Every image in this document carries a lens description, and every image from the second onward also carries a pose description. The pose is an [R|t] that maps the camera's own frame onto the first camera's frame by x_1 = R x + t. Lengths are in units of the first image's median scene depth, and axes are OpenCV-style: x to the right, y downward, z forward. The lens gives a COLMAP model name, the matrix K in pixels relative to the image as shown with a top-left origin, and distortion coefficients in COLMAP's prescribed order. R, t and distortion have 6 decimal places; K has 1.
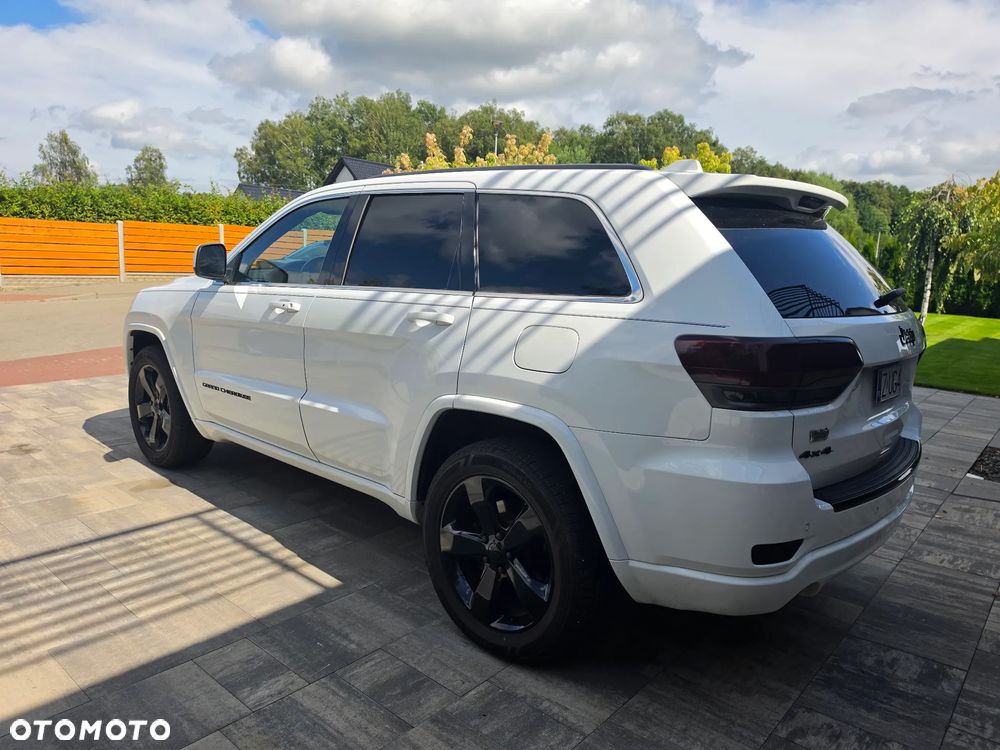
lens RADIAL K [[689.3, 0, 505.2], [0, 689.3, 373.1], [0, 0, 1]] dist [0.041982, -0.049930]
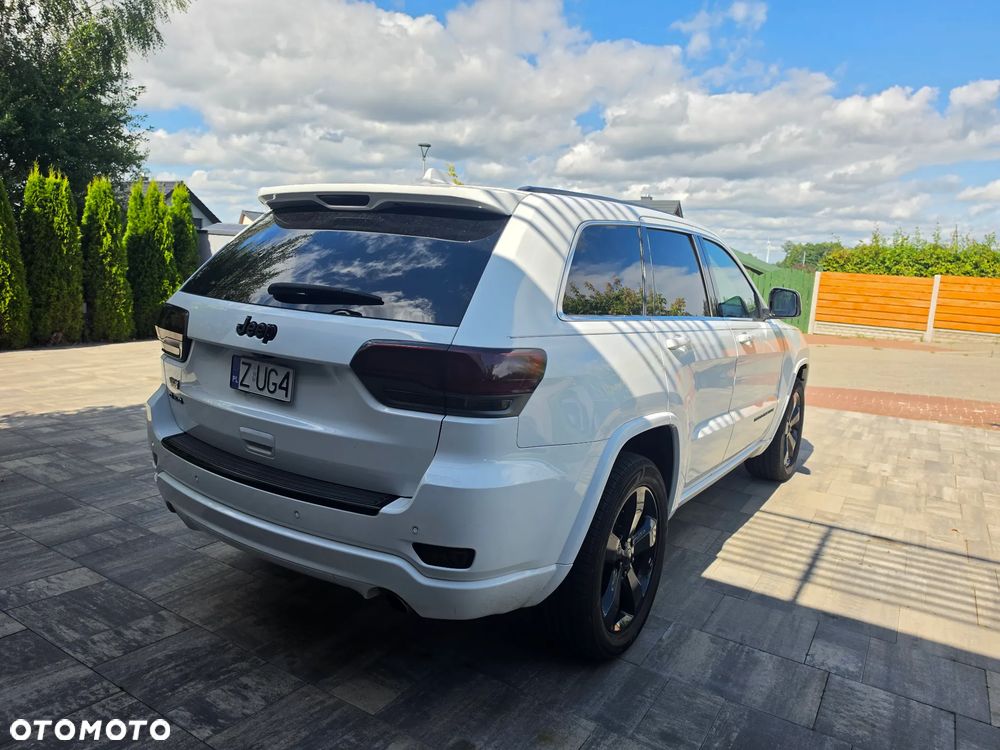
lens RADIAL K [[689.3, 0, 505.2], [0, 689.3, 373.1], [0, 0, 1]] dist [0.041982, -0.049930]
pose [[0.160243, 0.123222, -0.979356, 1.145363], [-0.217874, 0.972122, 0.086662, -0.110305], [0.962732, 0.199490, 0.182623, 0.861767]]
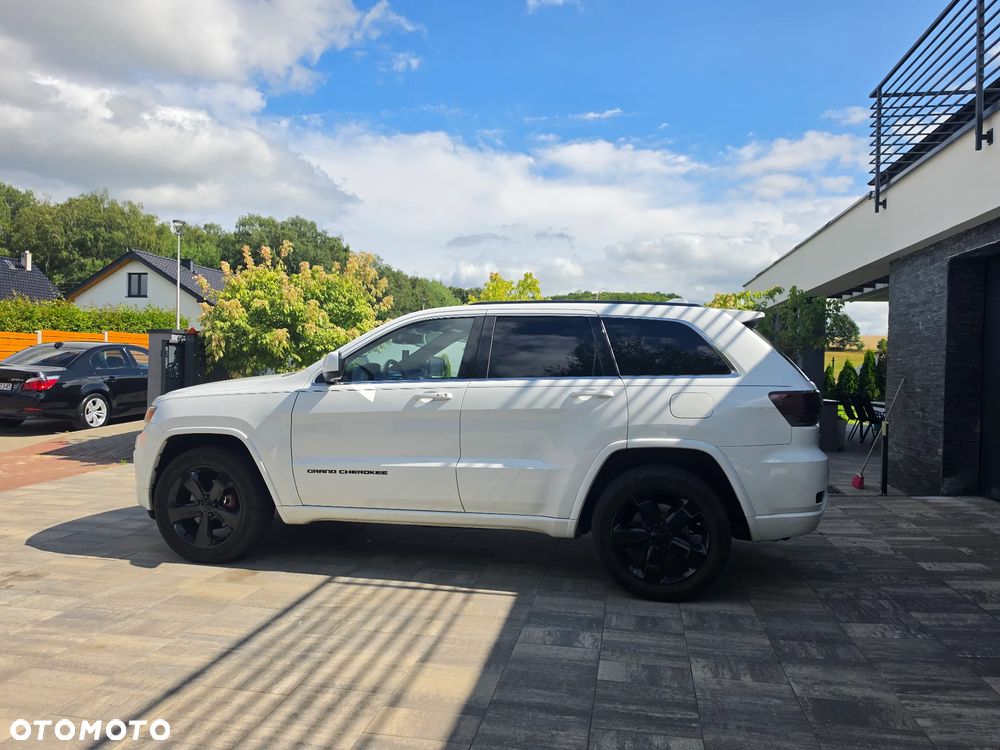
lens RADIAL K [[679.0, 0, 503.2], [0, 679.0, 363.9], [0, 0, 1]] dist [0.076080, -0.086744]
pose [[0.867306, -0.028093, 0.496981, -0.862459], [0.102569, 0.987067, -0.123202, 0.018476], [-0.487093, 0.157829, 0.858971, -0.205752]]
